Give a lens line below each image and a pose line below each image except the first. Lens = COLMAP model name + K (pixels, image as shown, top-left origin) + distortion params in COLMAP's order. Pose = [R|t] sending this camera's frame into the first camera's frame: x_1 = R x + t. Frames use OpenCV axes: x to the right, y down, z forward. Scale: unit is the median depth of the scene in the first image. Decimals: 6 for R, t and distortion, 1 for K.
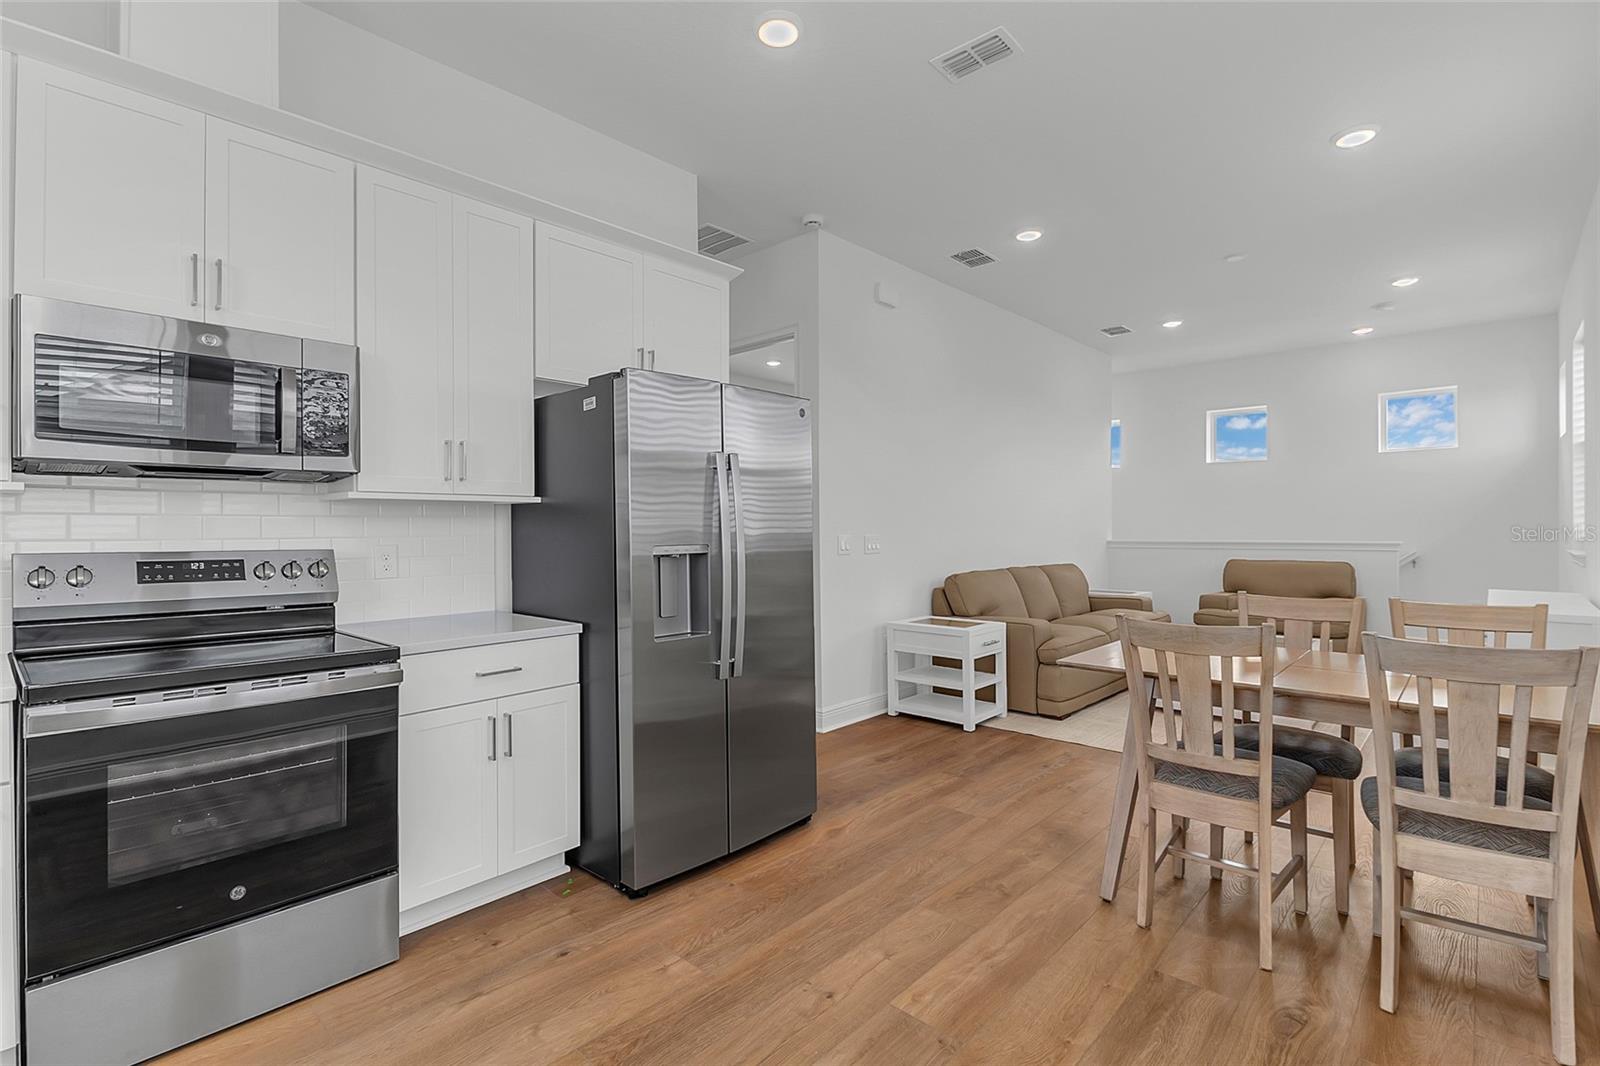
lens RADIAL K [[748.7, 0, 801.5], [0, 748.7, 528.1], [0, 0, 1]] dist [0.008513, -0.005572]
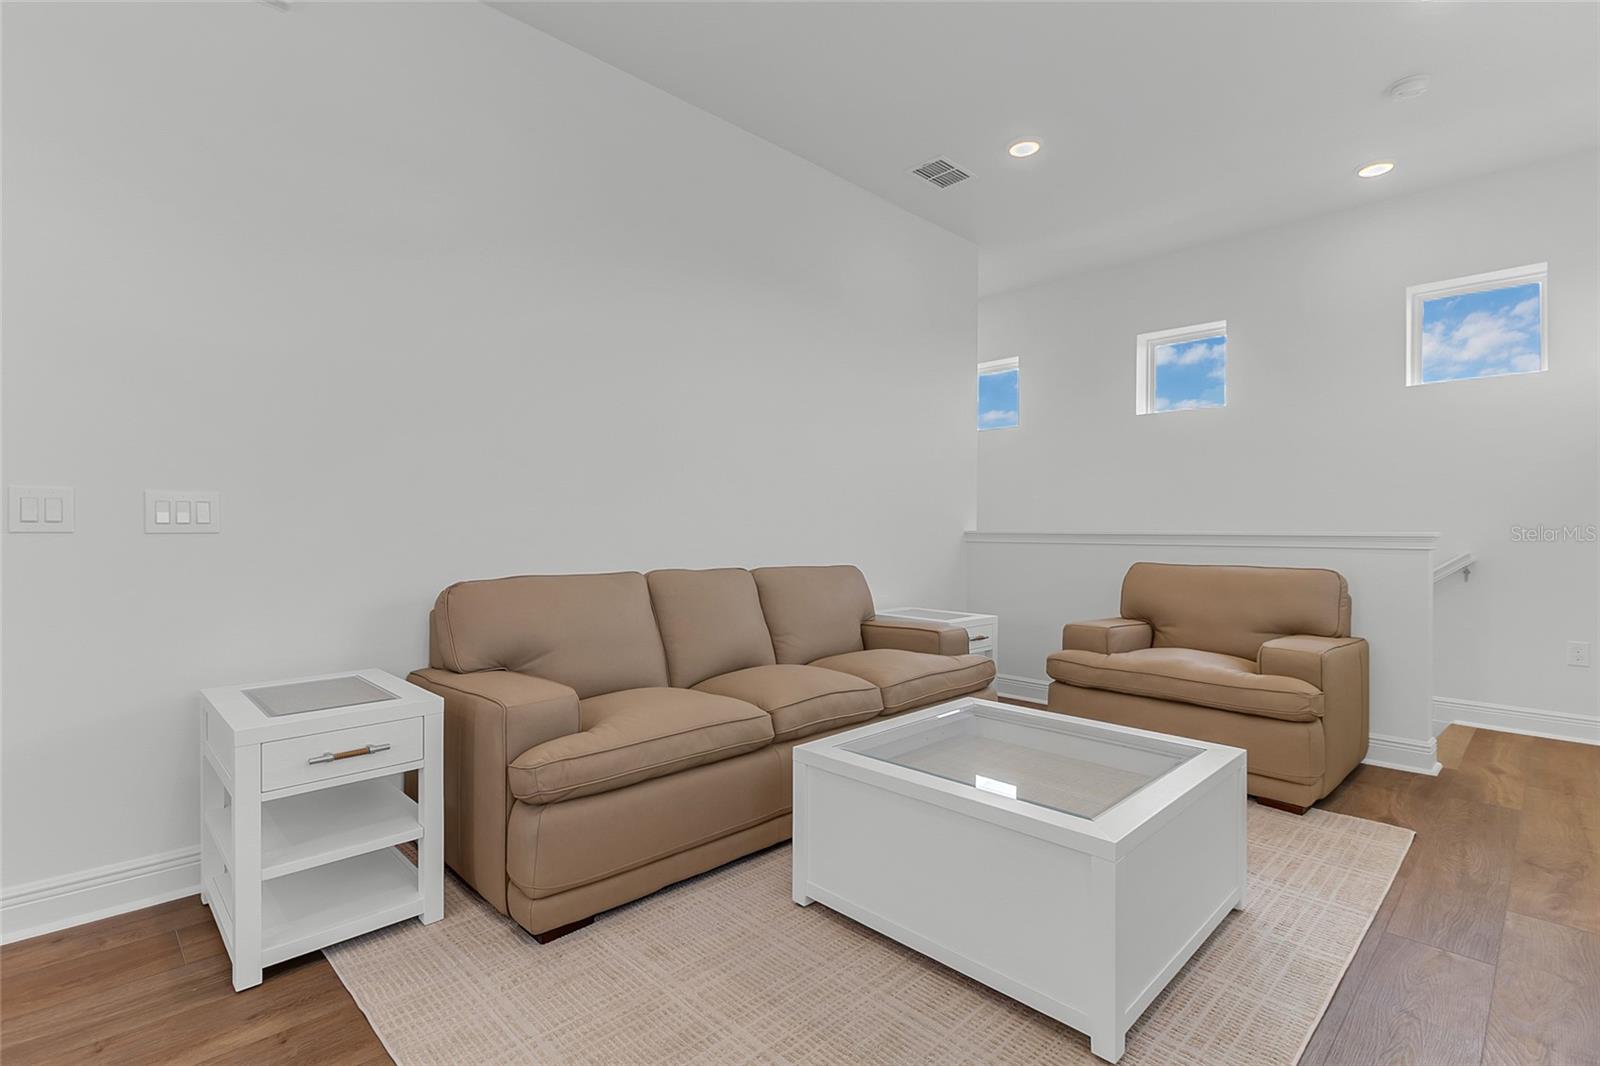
lens RADIAL K [[748.7, 0, 787.1], [0, 748.7, 526.3], [0, 0, 1]] dist [0.008513, -0.005572]
pose [[0.997760, 0.011031, -0.065980, 0.388372], [-0.011221, 0.999934, -0.002504, 0.020602], [0.065948, 0.003239, 0.997818, 0.457170]]
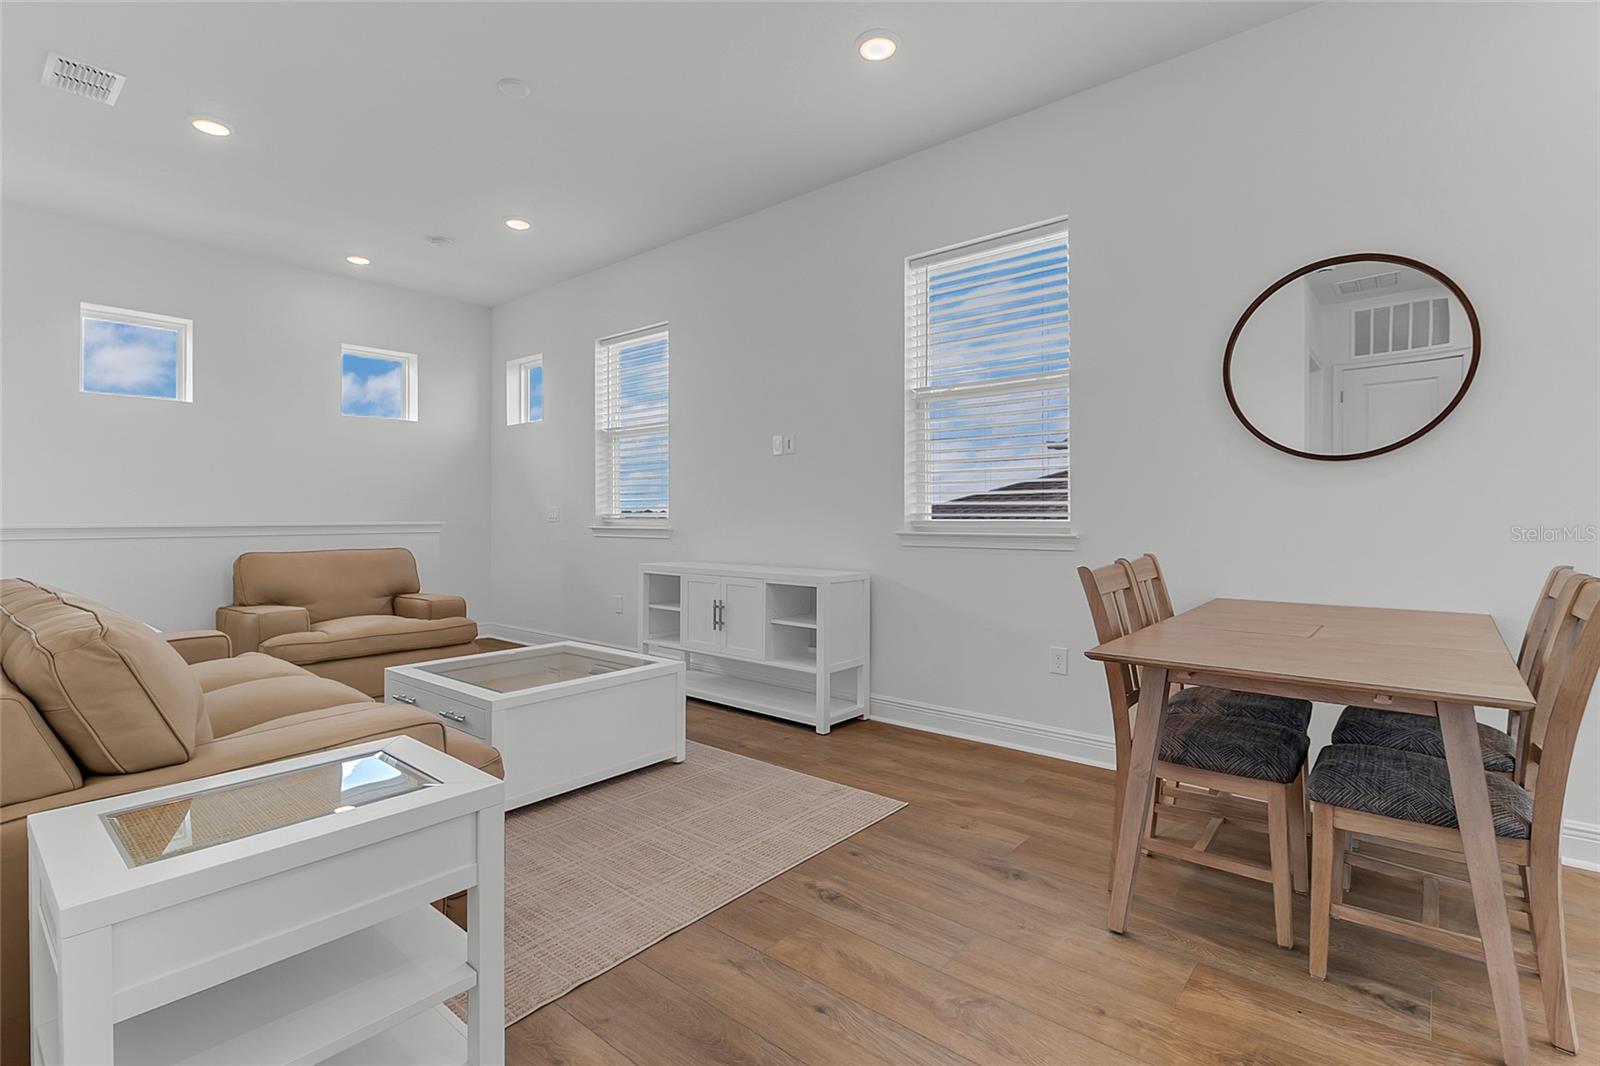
lens RADIAL K [[748.7, 0, 802.3], [0, 748.7, 519.8], [0, 0, 1]] dist [0.008513, -0.005572]
pose [[-0.036841, 0.001294, 0.999320, -0.077053], [0.001358, 0.999998, -0.001245, 0.017775], [-0.999320, 0.001311, -0.036842, 0.644097]]
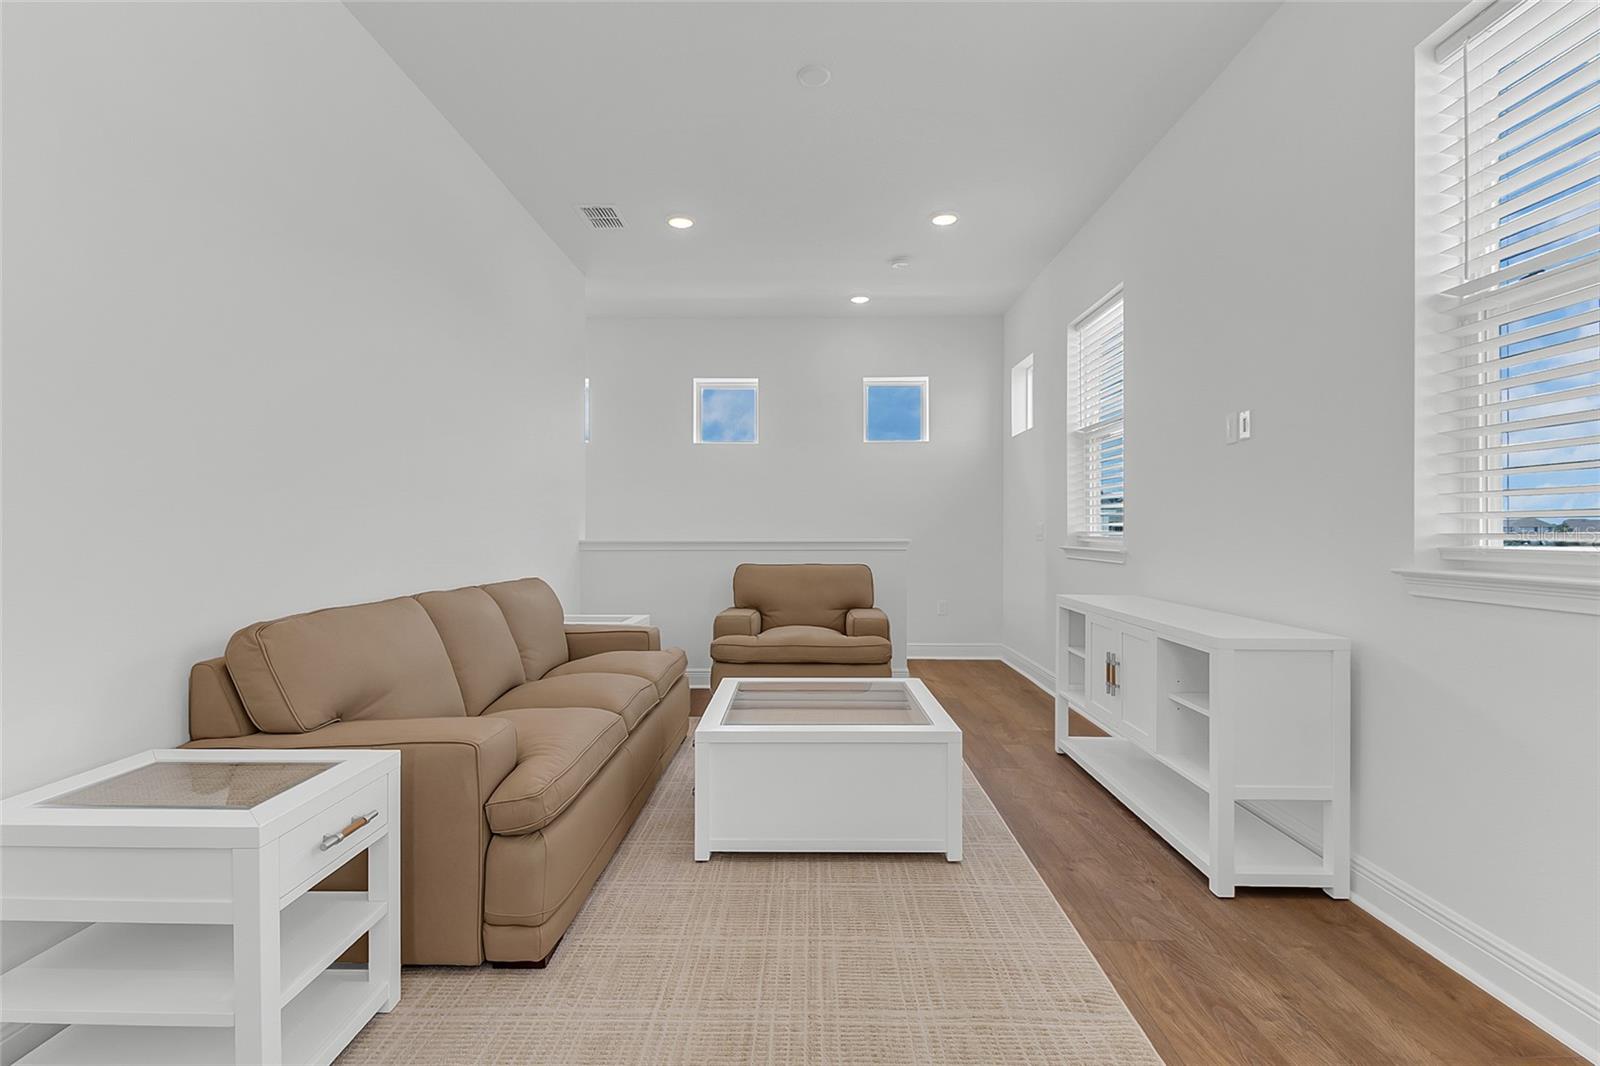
lens RADIAL K [[748.7, 0, 795.3], [0, 748.7, 532.6], [0, 0, 1]] dist [0.008513, -0.005572]
pose [[0.752368, 0.003939, 0.658732, 0.135466], [-0.003728, 0.999992, -0.001722, 0.012562], [-0.658733, -0.001160, 0.752376, 0.456867]]
